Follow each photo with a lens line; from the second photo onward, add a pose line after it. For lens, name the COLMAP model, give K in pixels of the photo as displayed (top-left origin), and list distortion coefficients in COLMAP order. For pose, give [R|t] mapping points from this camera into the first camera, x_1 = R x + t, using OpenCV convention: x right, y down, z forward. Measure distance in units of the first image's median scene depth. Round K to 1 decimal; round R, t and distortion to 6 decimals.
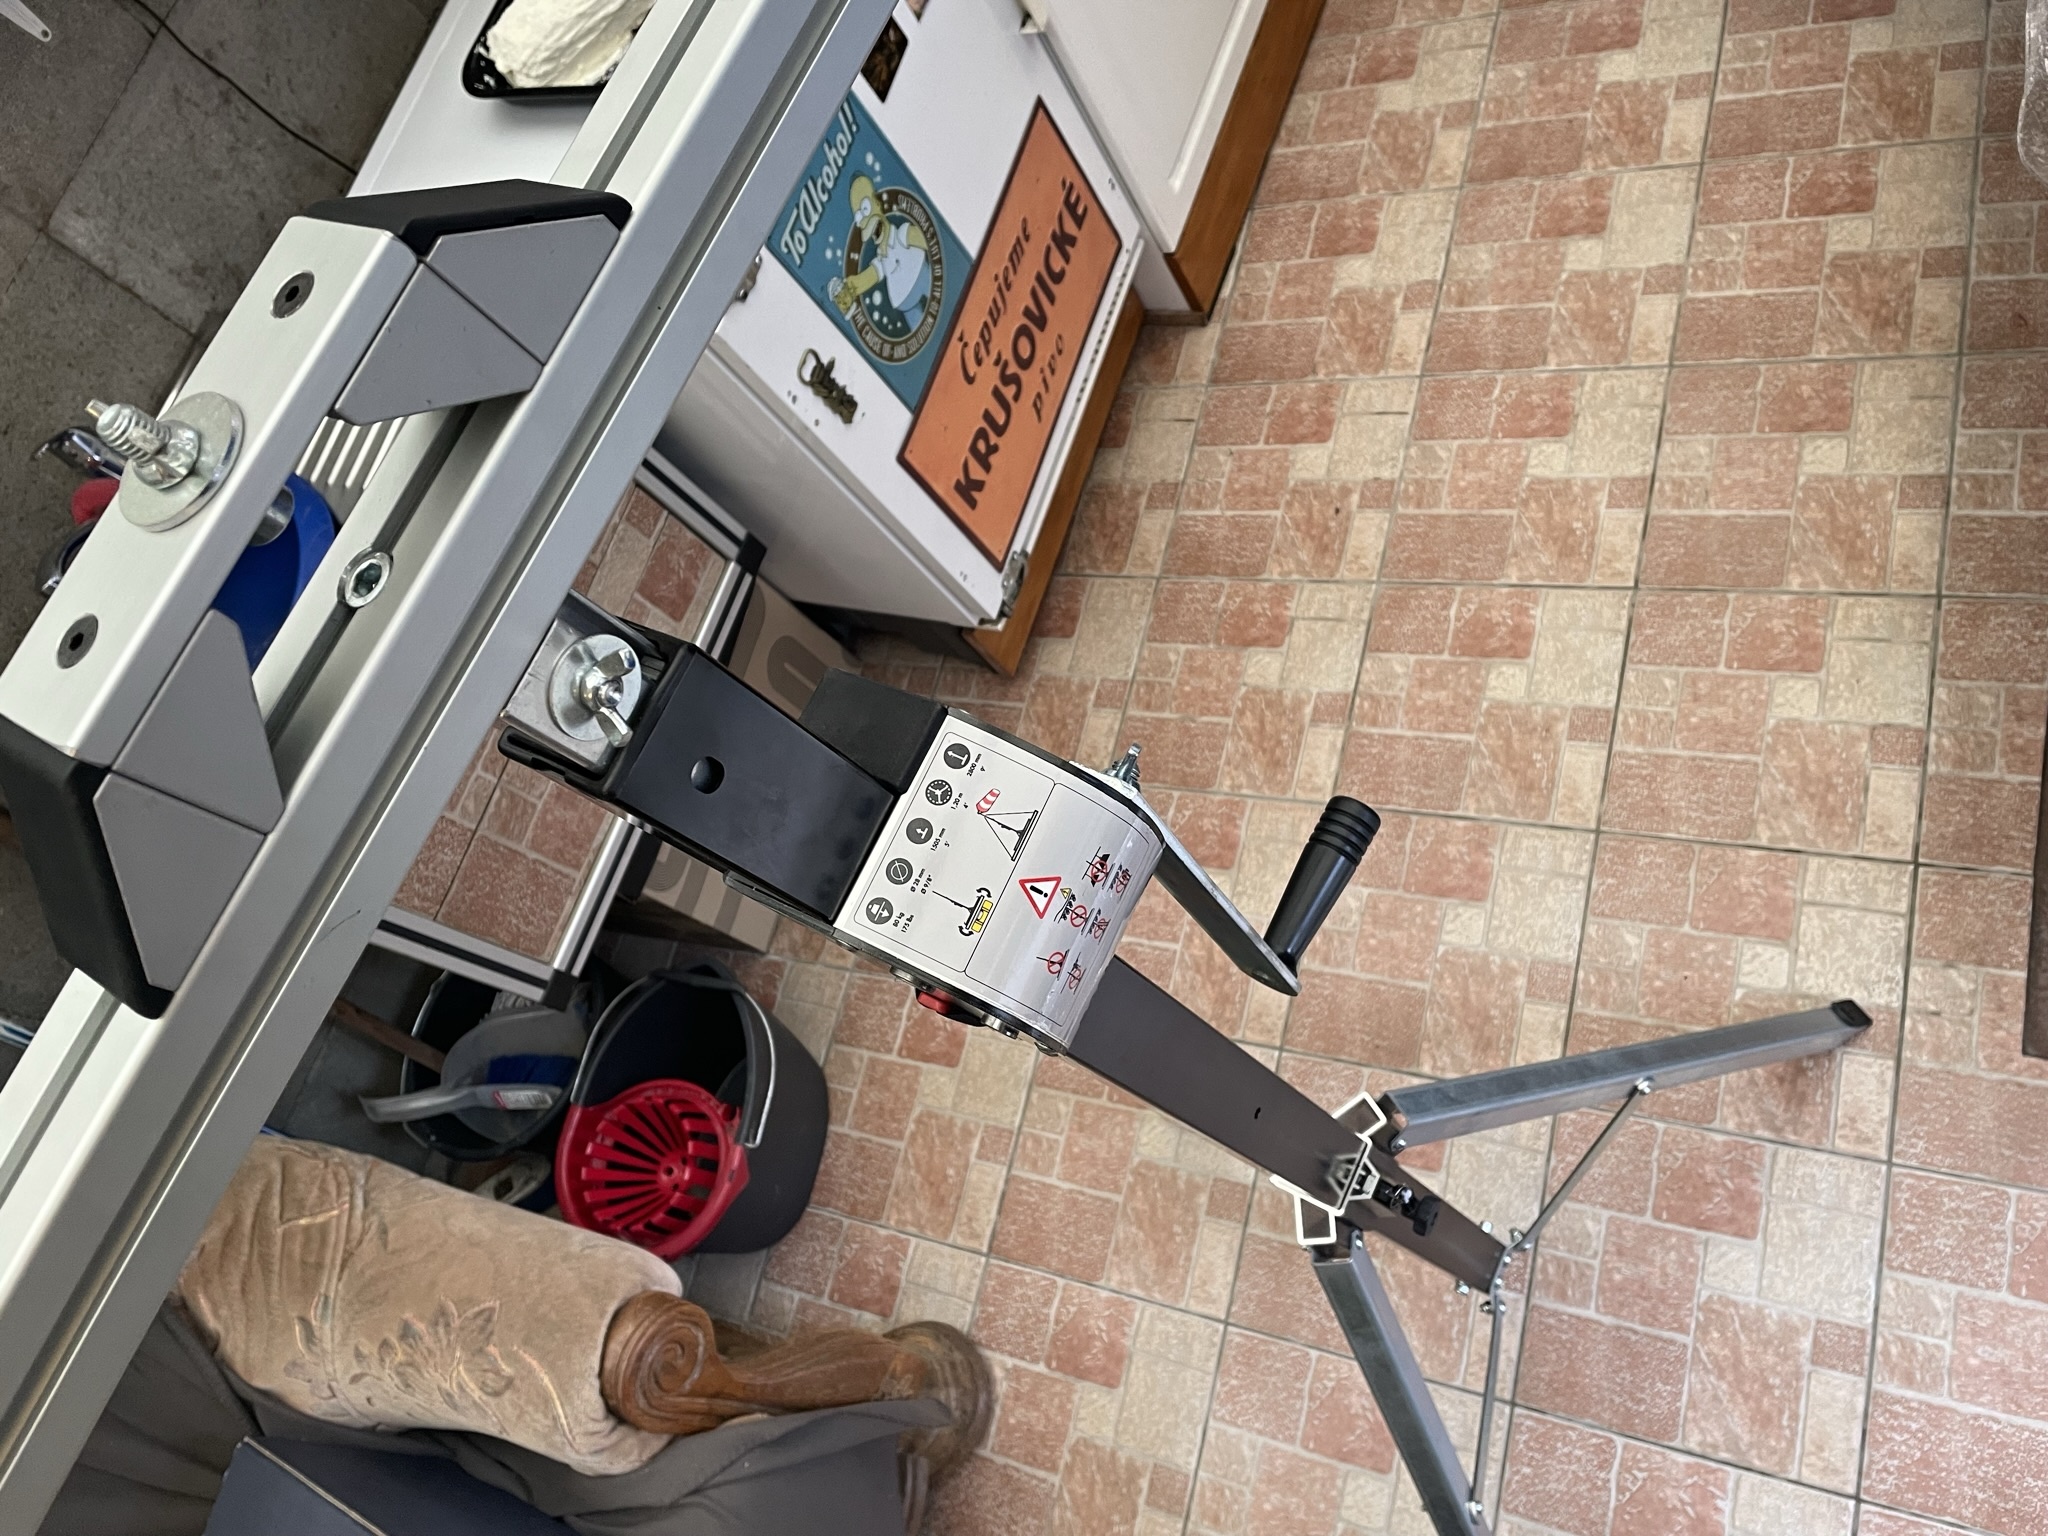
lens RADIAL K [[1568.2, 0, 1033.4], [0, 1568.2, 775.8], [0, 0, 1]] dist [0.074467, -0.104350]
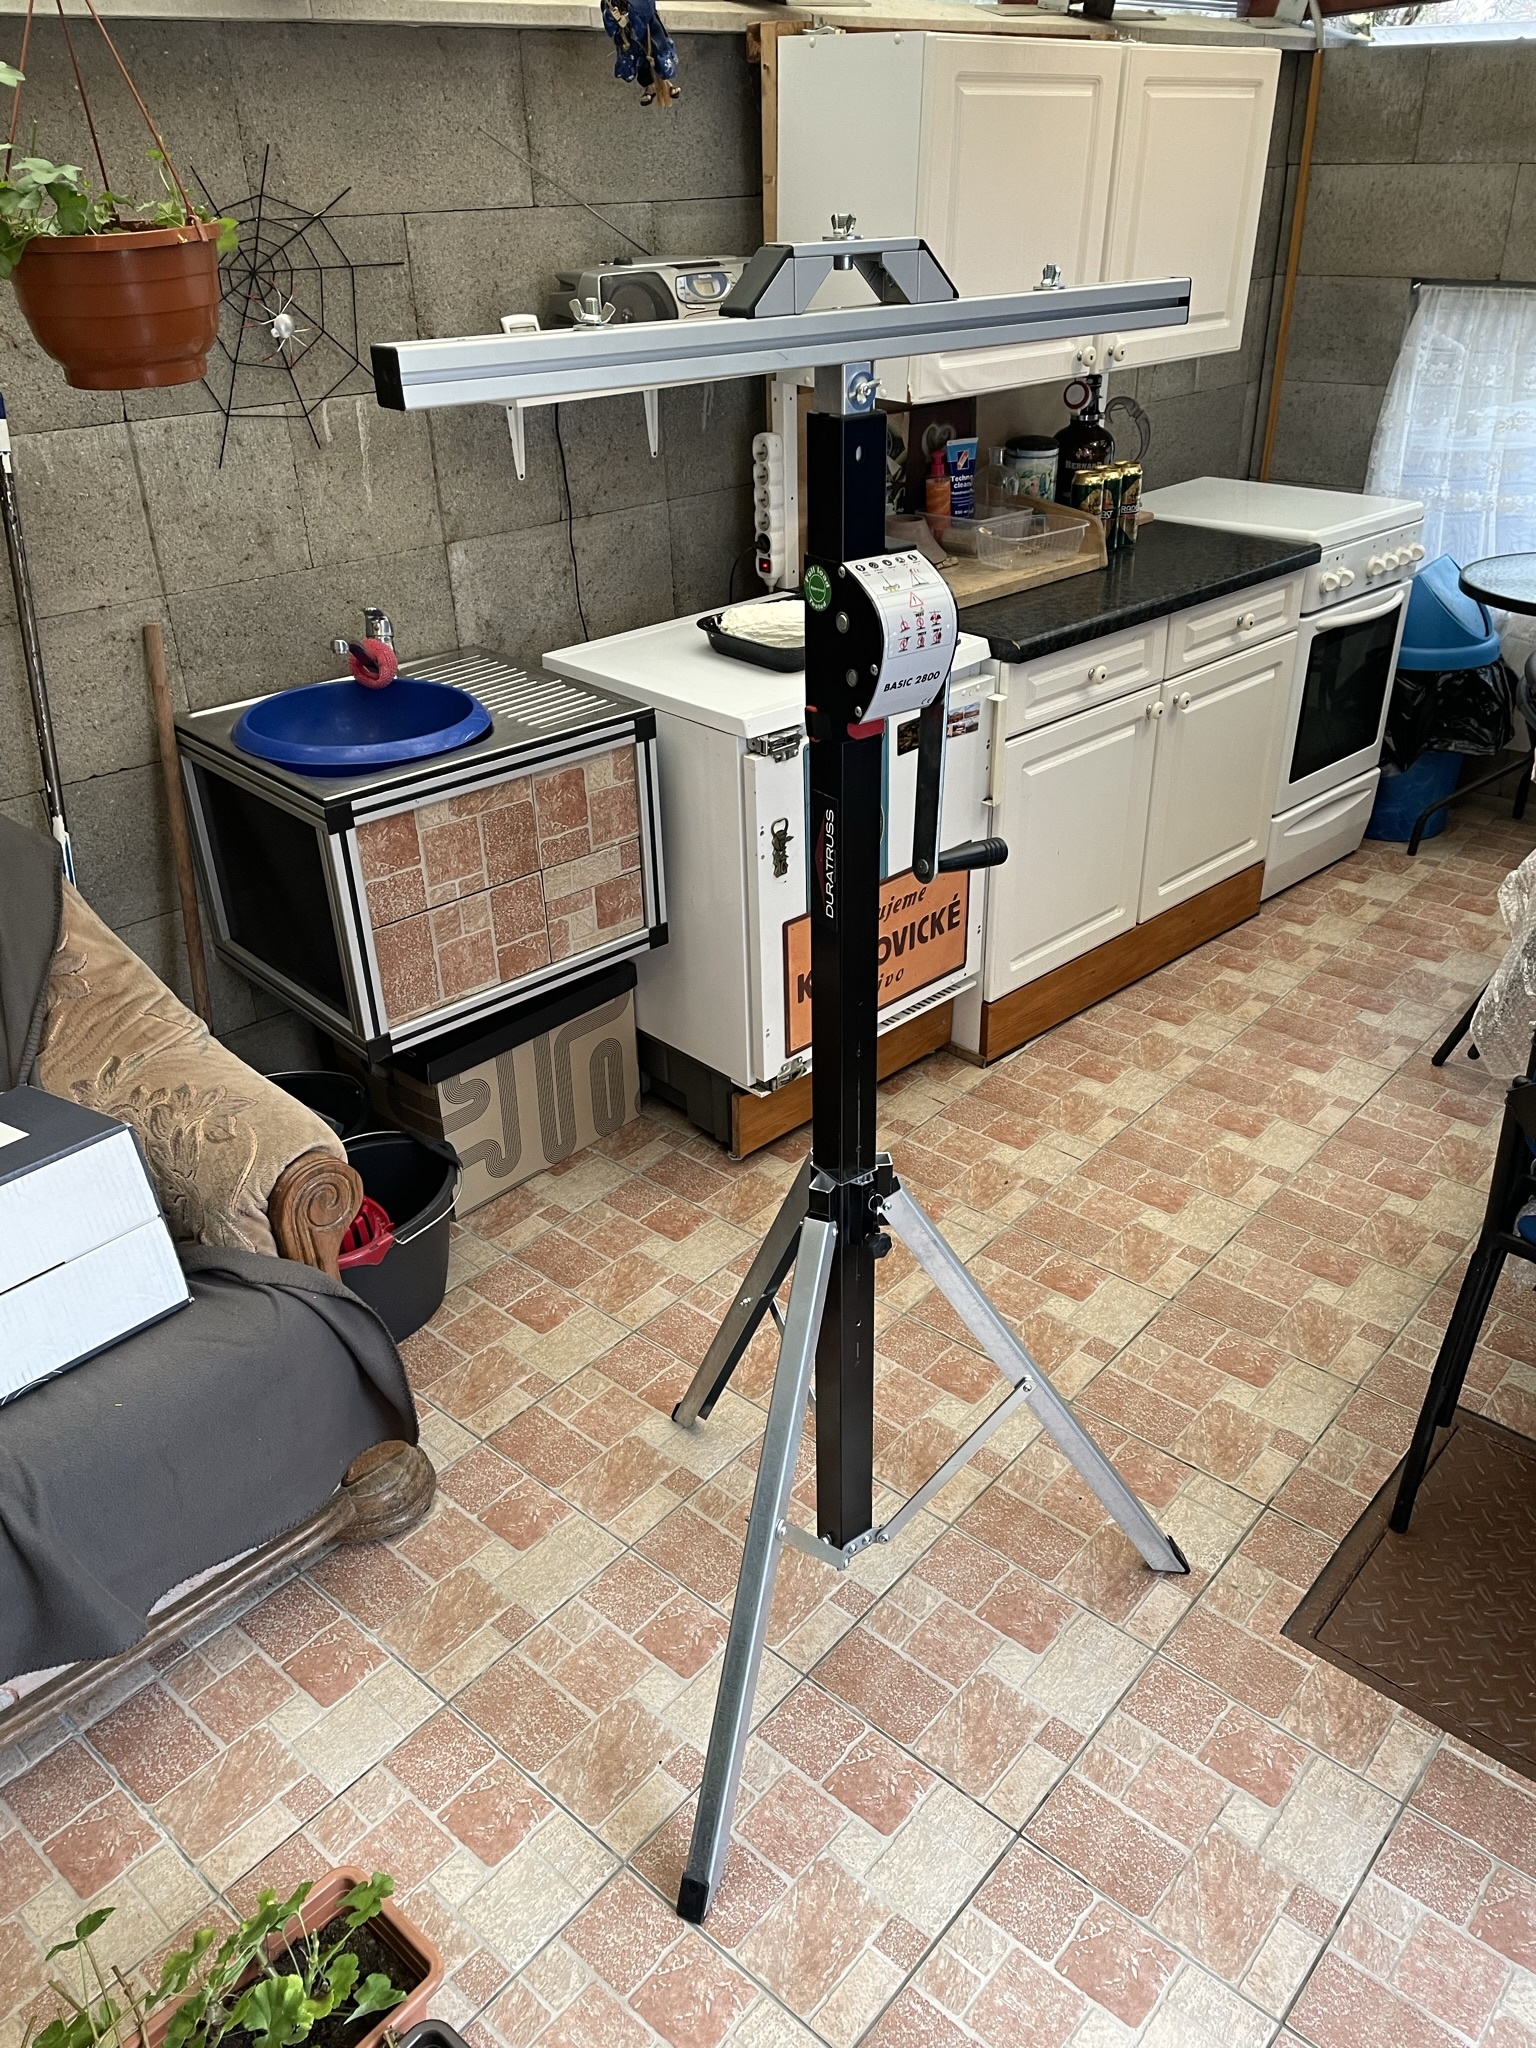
lens RADIAL K [[1568.2, 0, 768.0], [0, 1568.2, 1024.0], [0, 0, 1]] dist [0.074467, -0.104350]
pose [[0.830141, 0.539065, -0.142390, 0.167263], [-0.535344, 0.699282, -0.473721, 0.587047], [-0.155796, 0.469483, 0.869088, -0.263705]]
